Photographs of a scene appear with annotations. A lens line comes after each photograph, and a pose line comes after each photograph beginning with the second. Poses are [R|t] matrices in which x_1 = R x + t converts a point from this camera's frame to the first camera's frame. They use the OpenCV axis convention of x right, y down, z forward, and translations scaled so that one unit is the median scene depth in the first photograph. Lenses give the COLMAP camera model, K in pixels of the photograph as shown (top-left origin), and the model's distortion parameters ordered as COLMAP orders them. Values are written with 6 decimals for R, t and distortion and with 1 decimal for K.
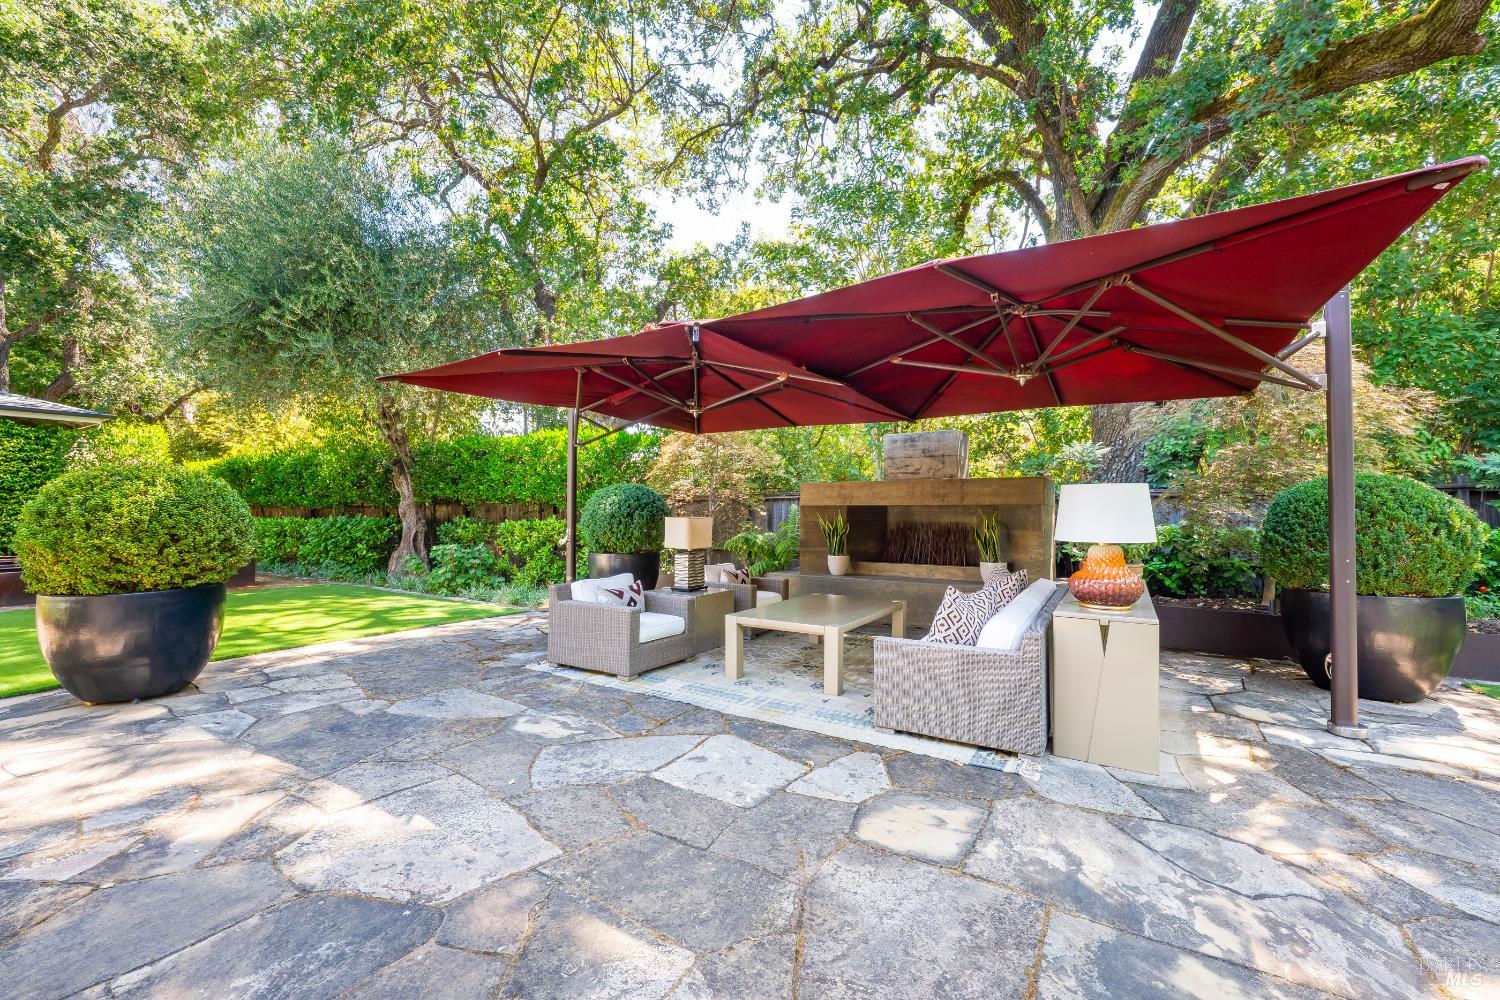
lens RADIAL K [[608.9, 0, 750.0], [0, 608.9, 500.0], [0, 0, 1]] dist [-0.021631, -0.000035]
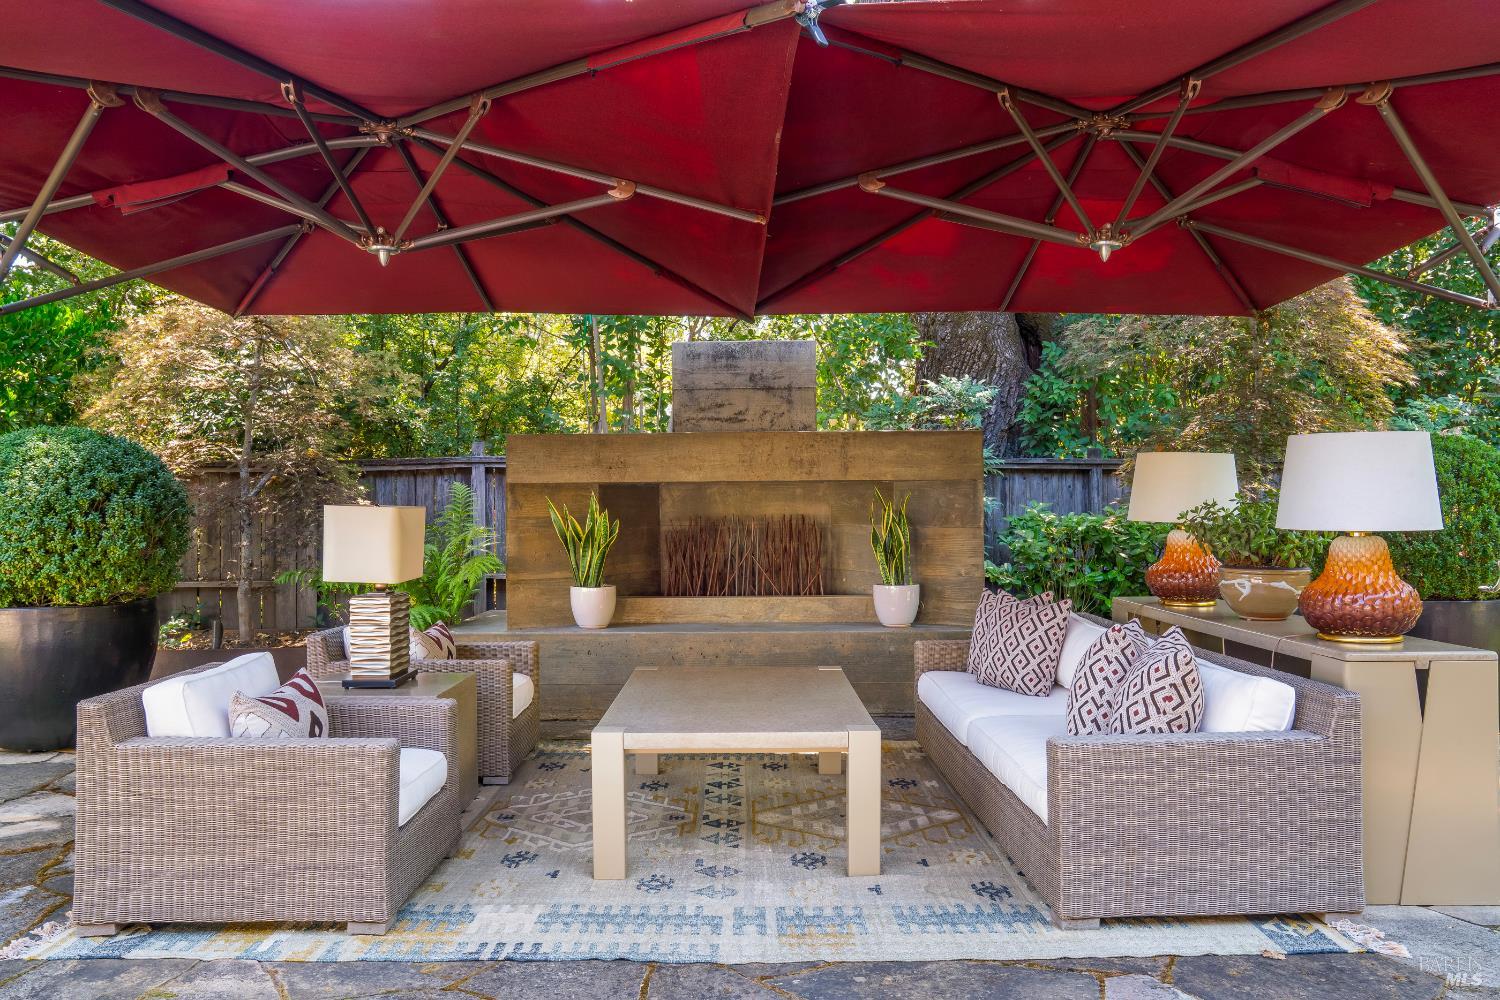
lens RADIAL K [[1129.9, 0, 750.0], [0, 1129.9, 500.0], [0, 0, 1]] dist [-0.102322, 0.097385]
pose [[0.847502, -0.005319, 0.530765, -0.362777], [-0.001229, 0.999927, 0.011985, 0.019282], [-0.530790, -0.010810, 0.847434, 0.289833]]
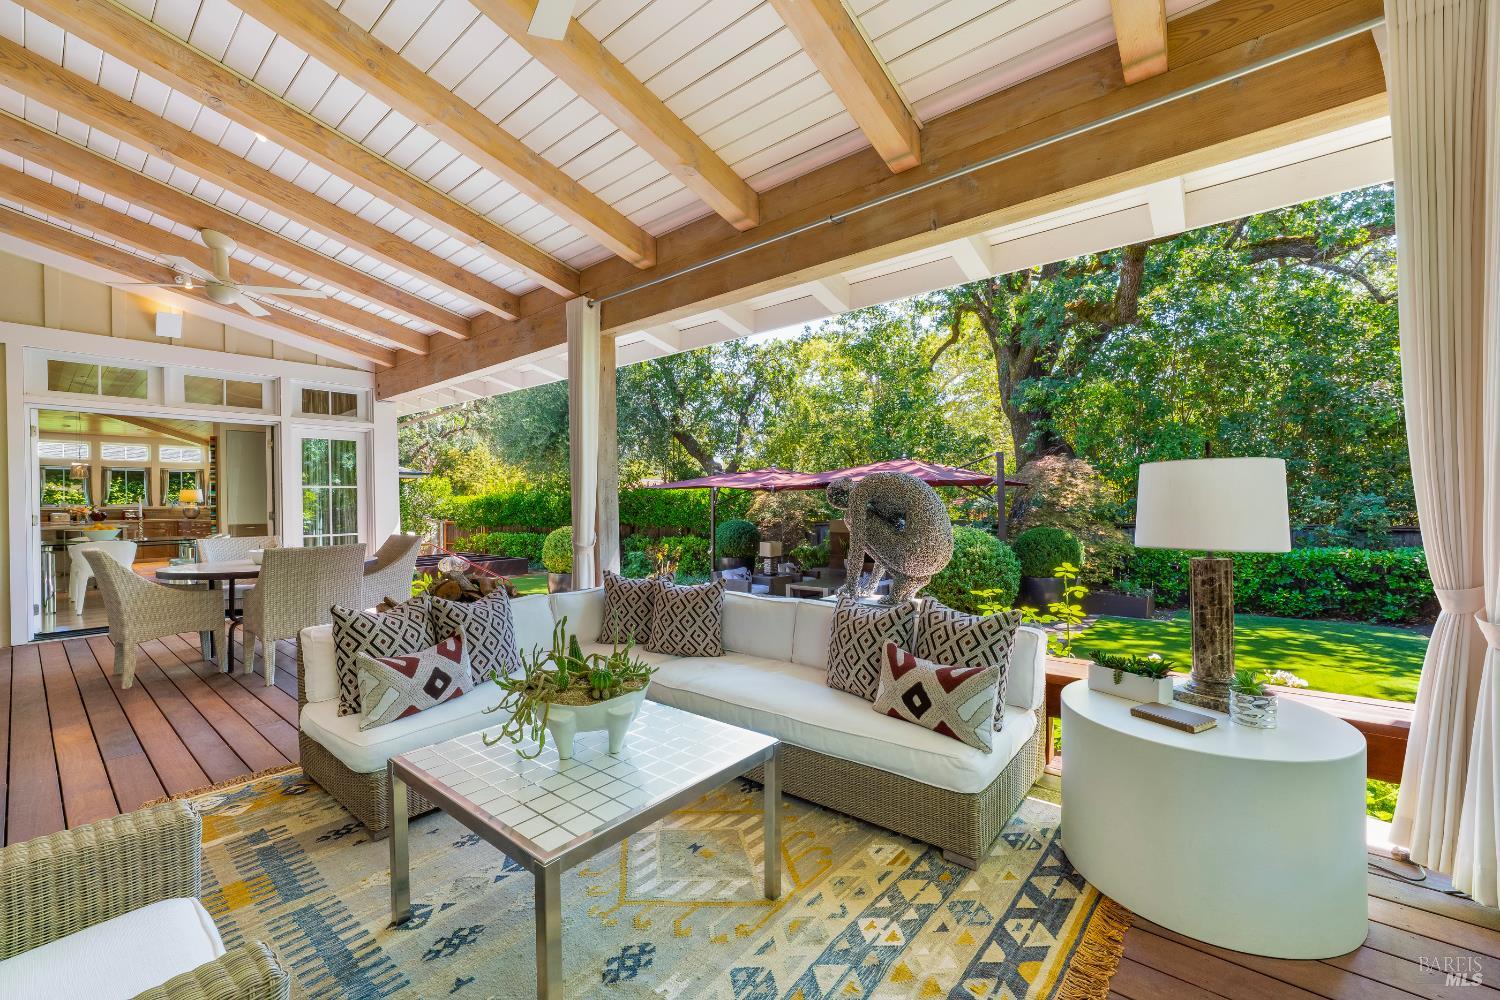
lens RADIAL K [[608.9, 0, 750.0], [0, 608.9, 500.0], [0, 0, 1]] dist [-0.021631, -0.000035]
pose [[0.991386, -0.005752, -0.130844, 0.131502], [0.005888, 0.999982, 0.000651, -0.144398], [0.130838, -0.001416, 0.991403, -1.372980]]
